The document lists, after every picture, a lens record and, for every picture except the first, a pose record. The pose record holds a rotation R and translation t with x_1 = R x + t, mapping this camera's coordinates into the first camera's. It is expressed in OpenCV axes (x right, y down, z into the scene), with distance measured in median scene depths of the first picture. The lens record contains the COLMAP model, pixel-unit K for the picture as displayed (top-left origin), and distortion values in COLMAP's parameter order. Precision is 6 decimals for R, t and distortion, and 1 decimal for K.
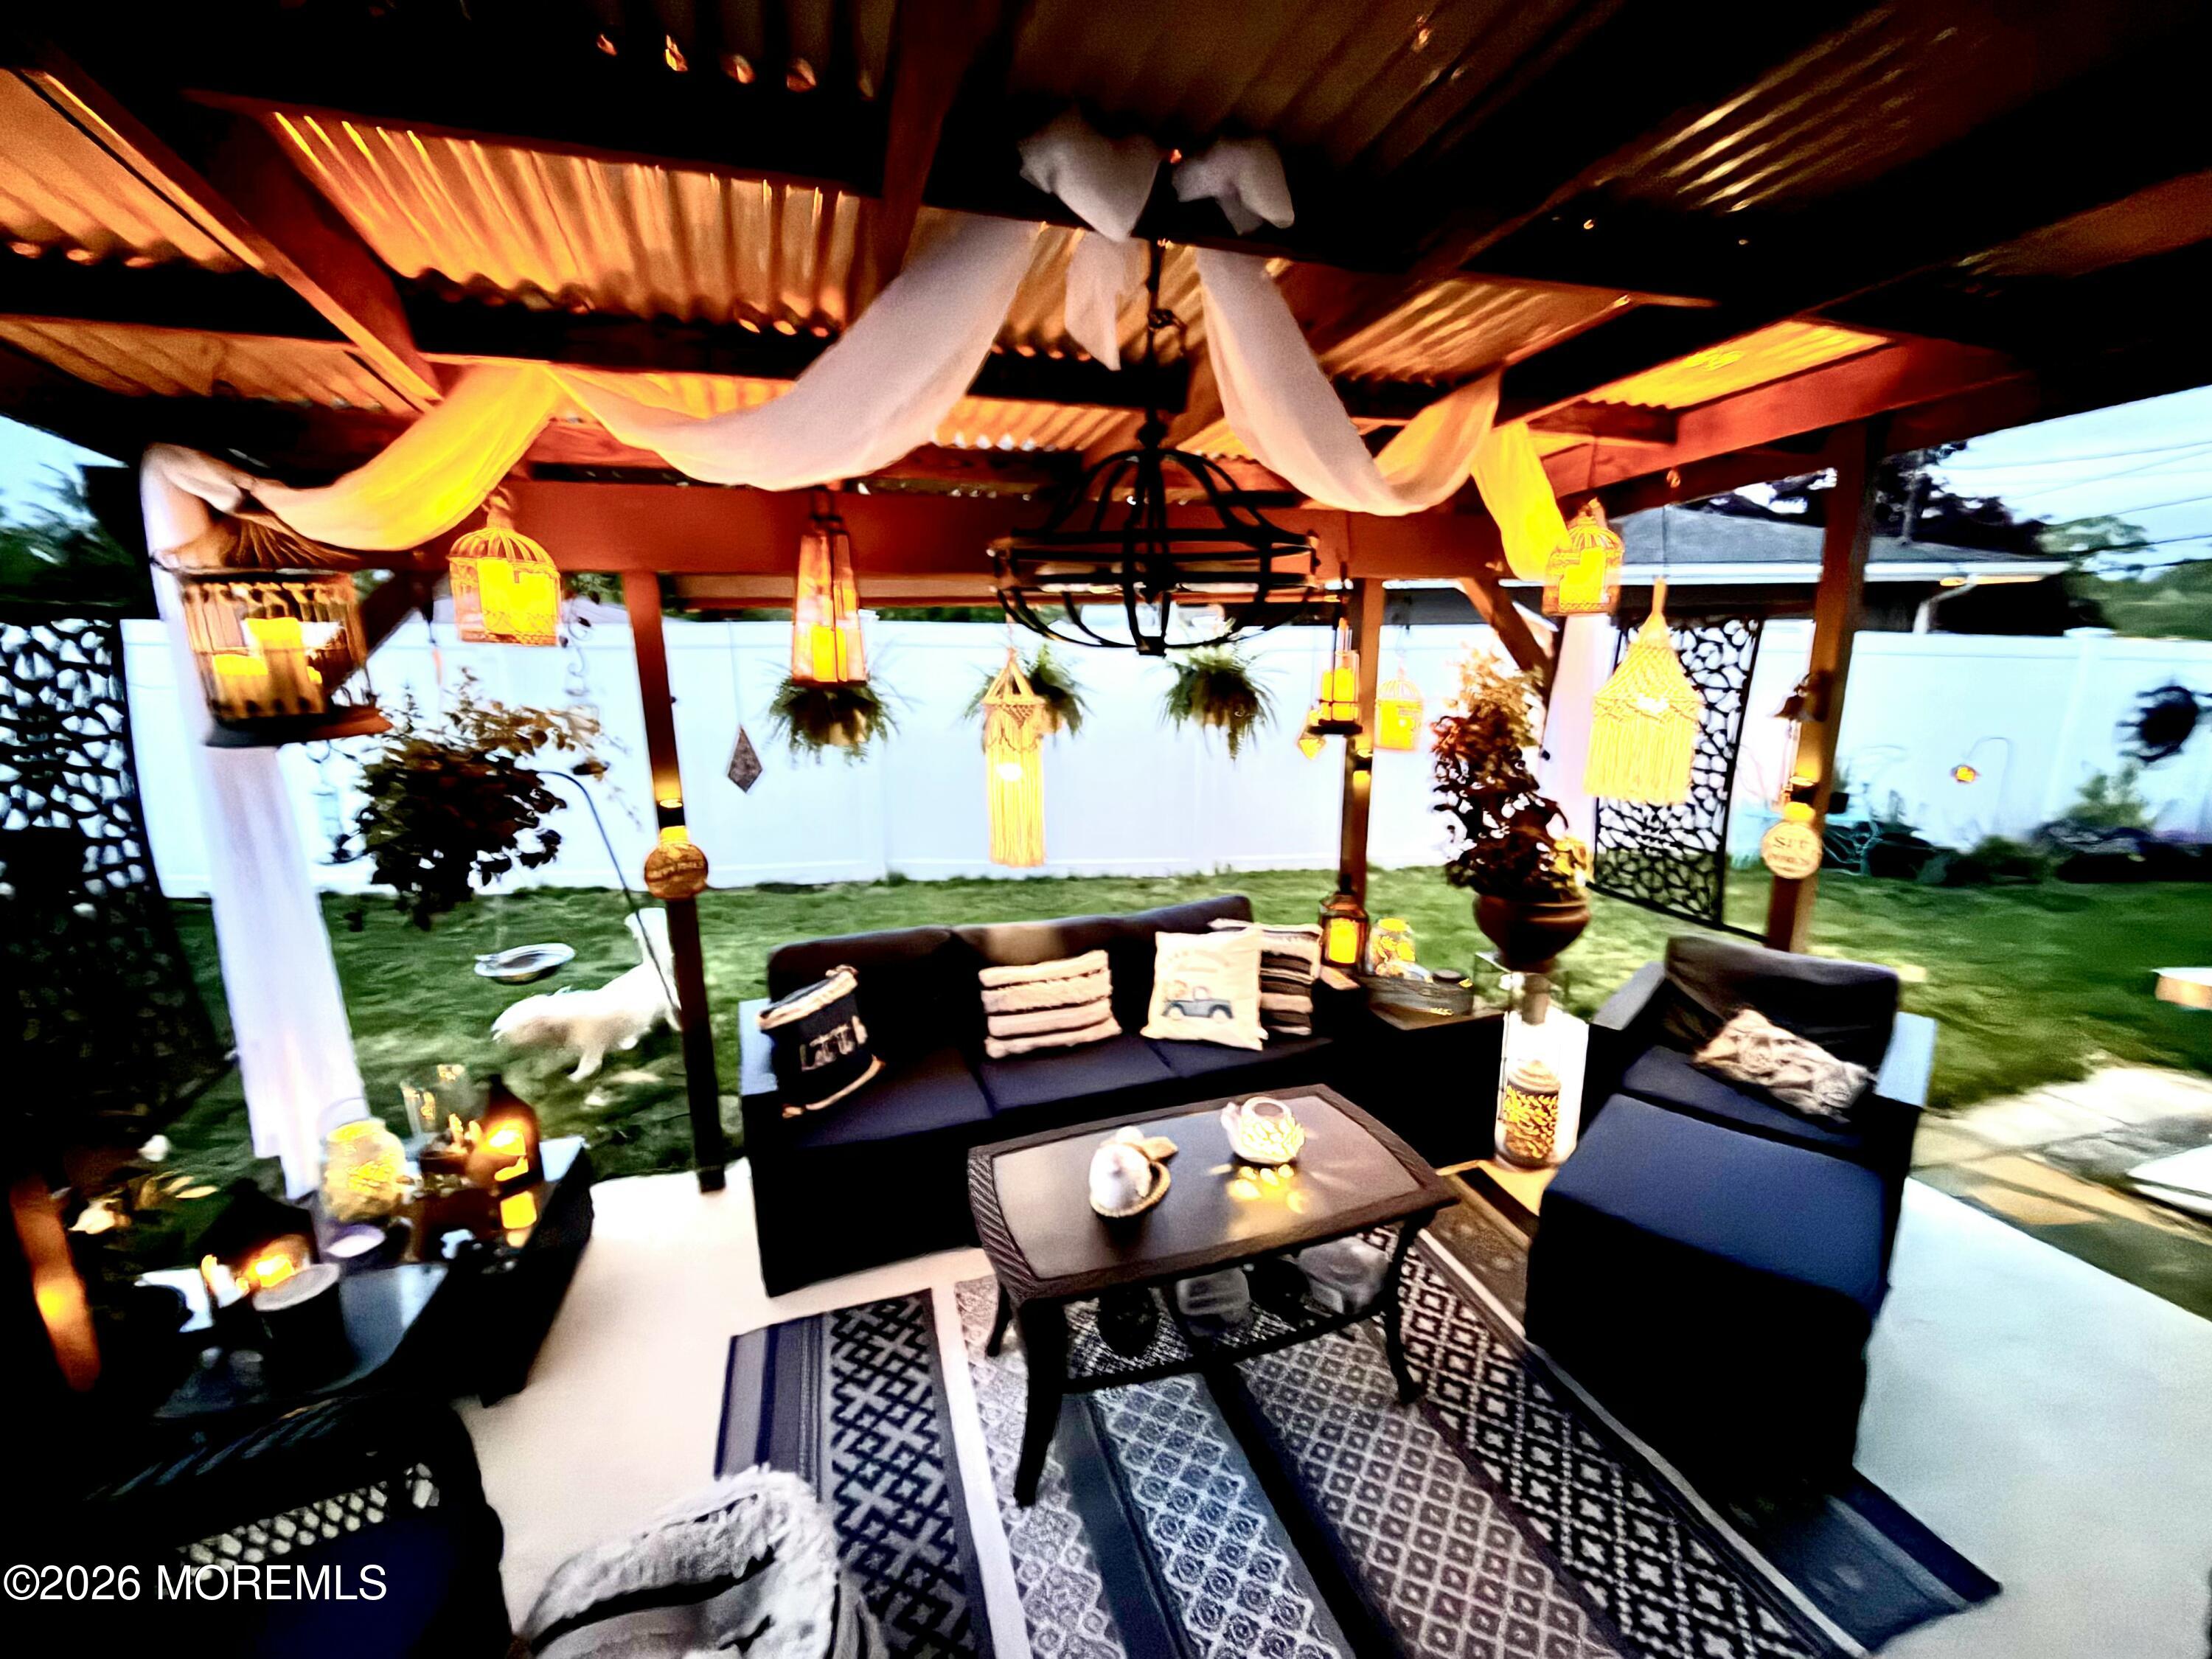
lens RADIAL K [[891.1, 0, 1111.8], [0, 891.1, 831.8], [0, 0, 1]] dist [-0.002370, -0.000311]
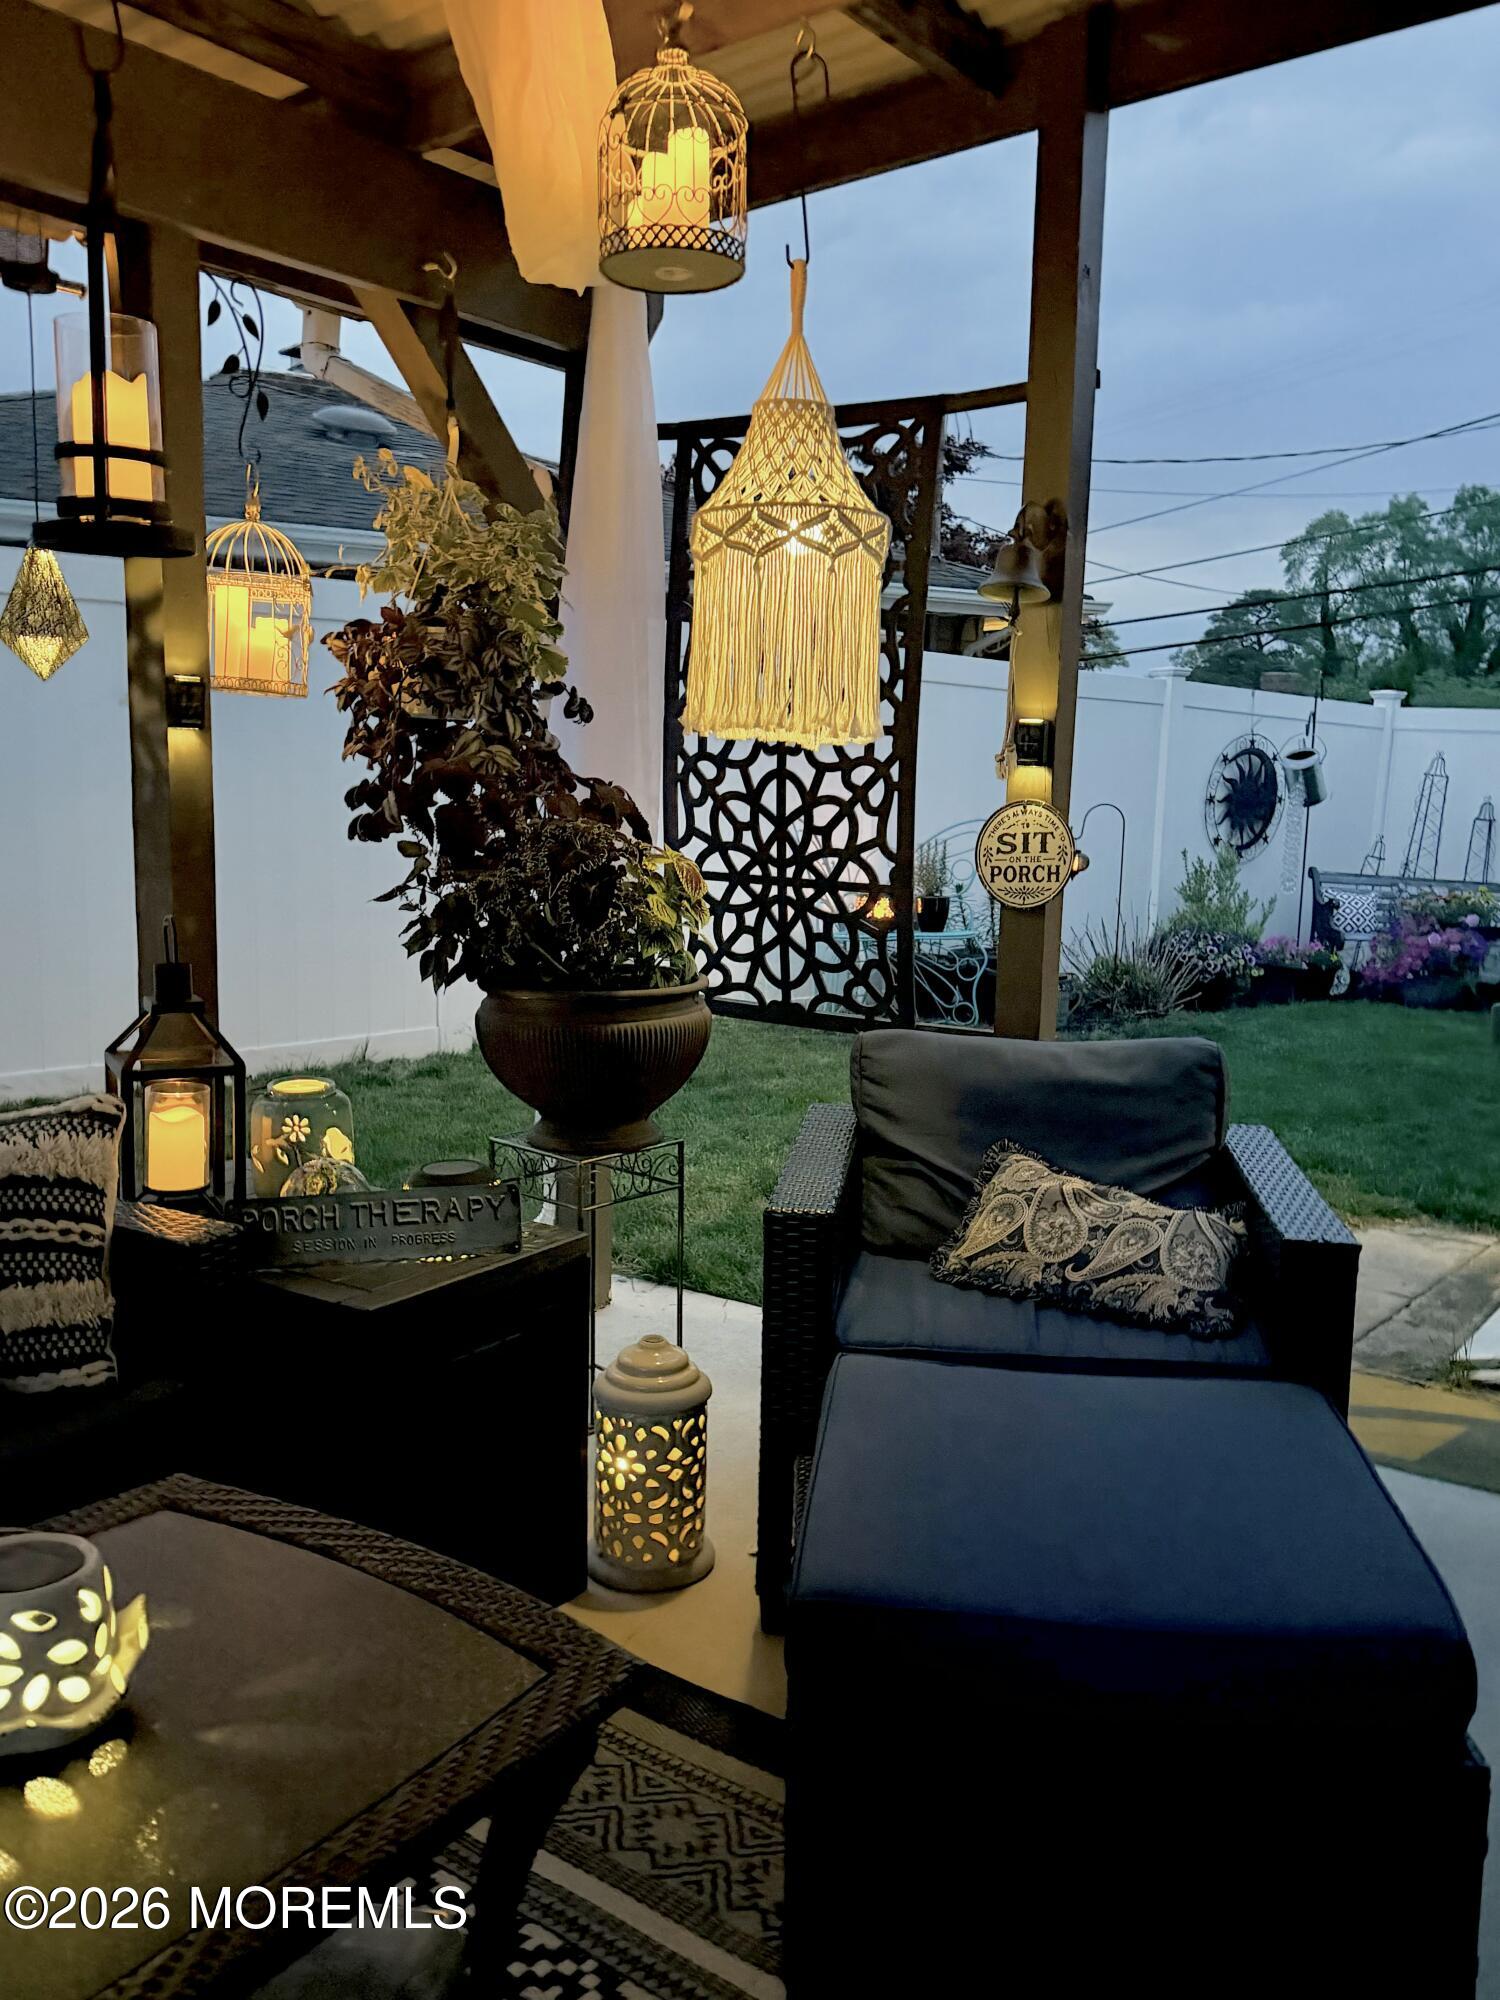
lens RADIAL K [[1697.2, 0, 748.4], [0, 1697.2, 1002.3], [0, 0, 1]] dist [0.098275, -0.000208]
pose [[0.817354, -0.070536, 0.571802, 0.042005], [0.097347, 0.995115, -0.016397, 0.106920], [-0.567852, 0.069065, 0.820228, 0.262760]]
